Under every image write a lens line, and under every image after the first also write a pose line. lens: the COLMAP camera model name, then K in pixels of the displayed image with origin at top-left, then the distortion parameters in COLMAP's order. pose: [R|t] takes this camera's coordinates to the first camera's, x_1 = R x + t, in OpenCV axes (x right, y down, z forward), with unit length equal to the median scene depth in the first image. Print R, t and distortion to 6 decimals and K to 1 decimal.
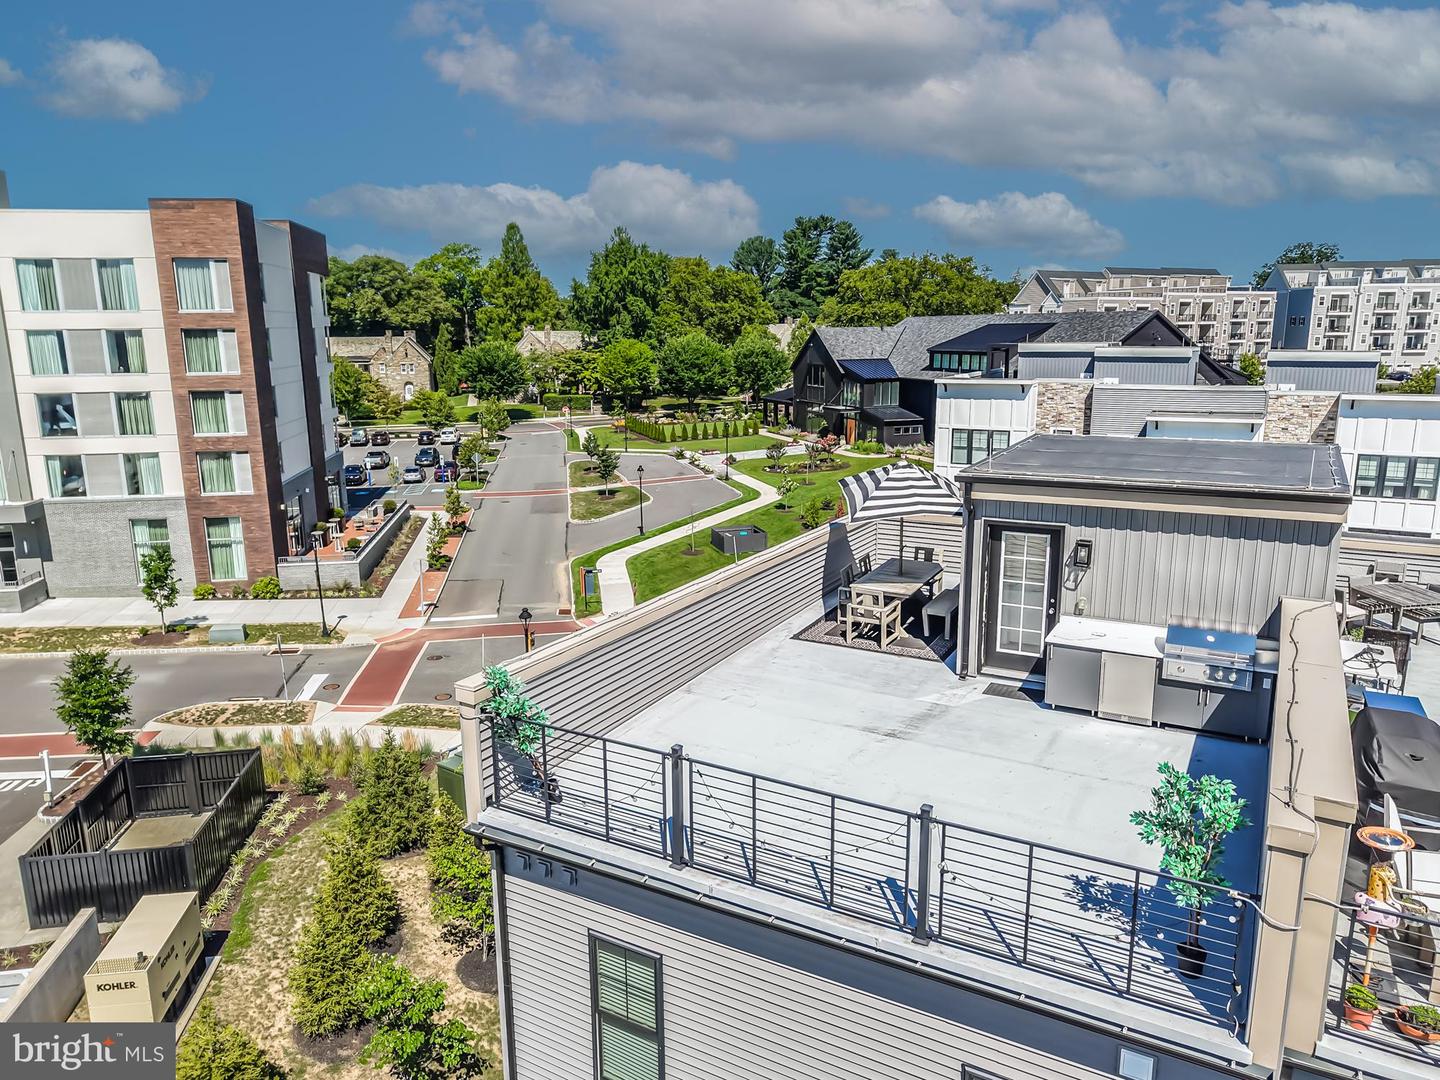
lens RADIAL K [[982.0, 0, 720.1], [0, 982.0, 548.6], [0, 0, 1]] dist [0.031983, -0.032916]
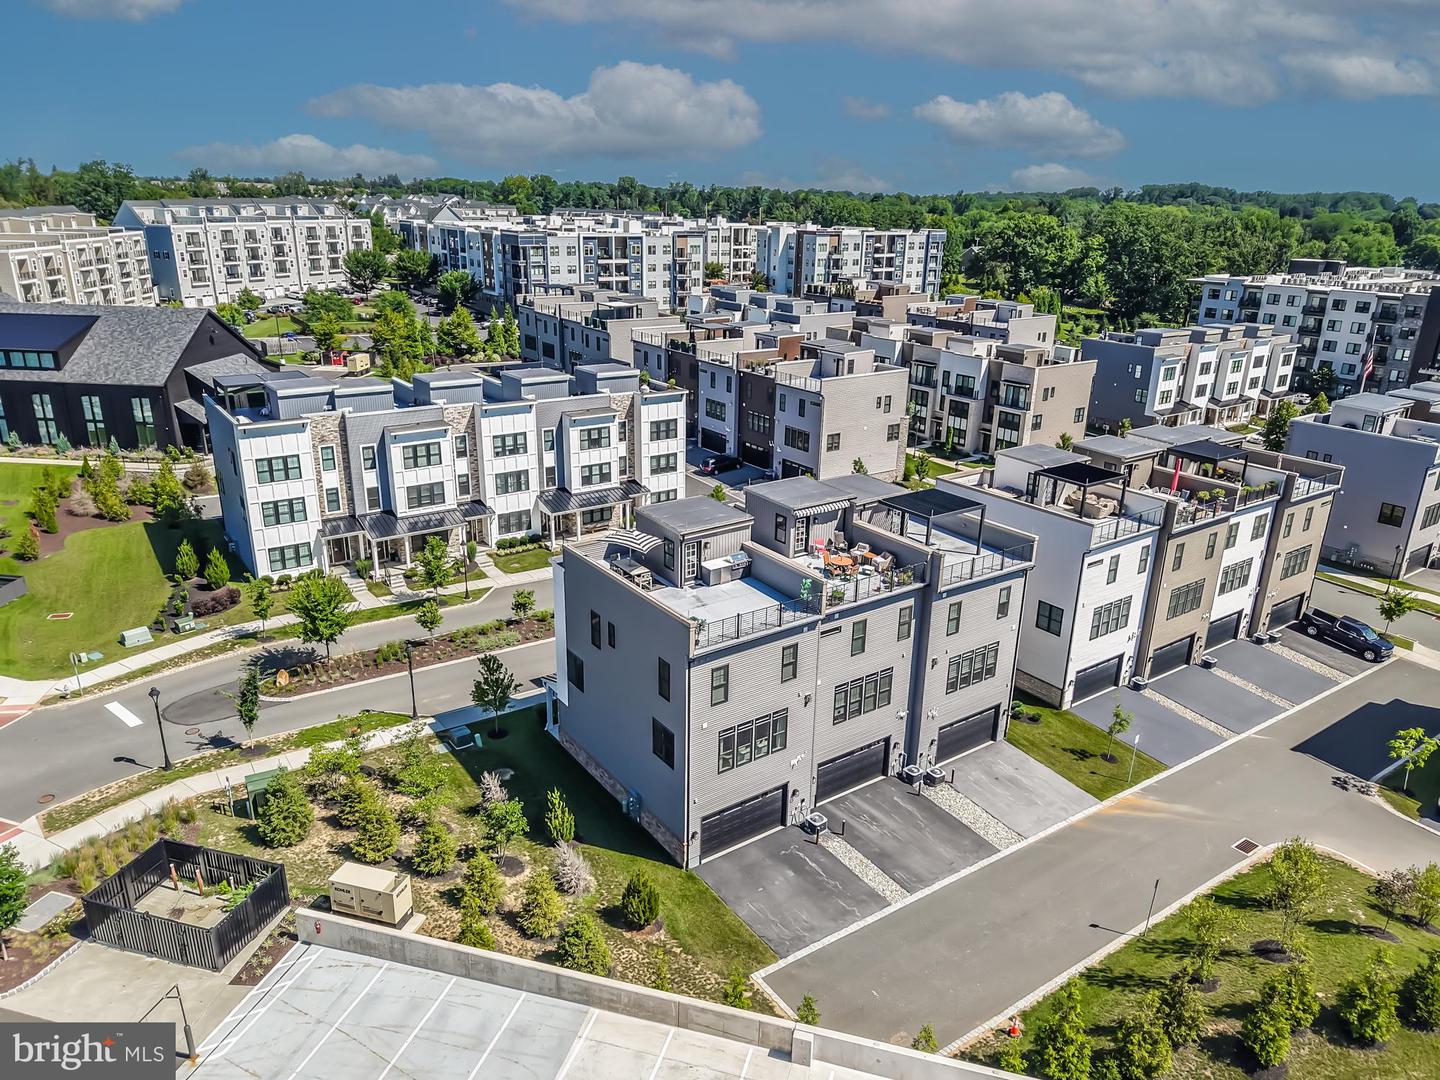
lens RADIAL K [[970.0, 0, 720.0], [0, 970.0, 540.0], [0, 0, 1]] dist [0.025406, -0.025534]
pose [[0.419478, -0.282880, 0.862564, -0.625283], [0.175731, 0.957537, 0.228566, -0.190030], [-0.890594, 0.055701, 0.451376, -0.161063]]
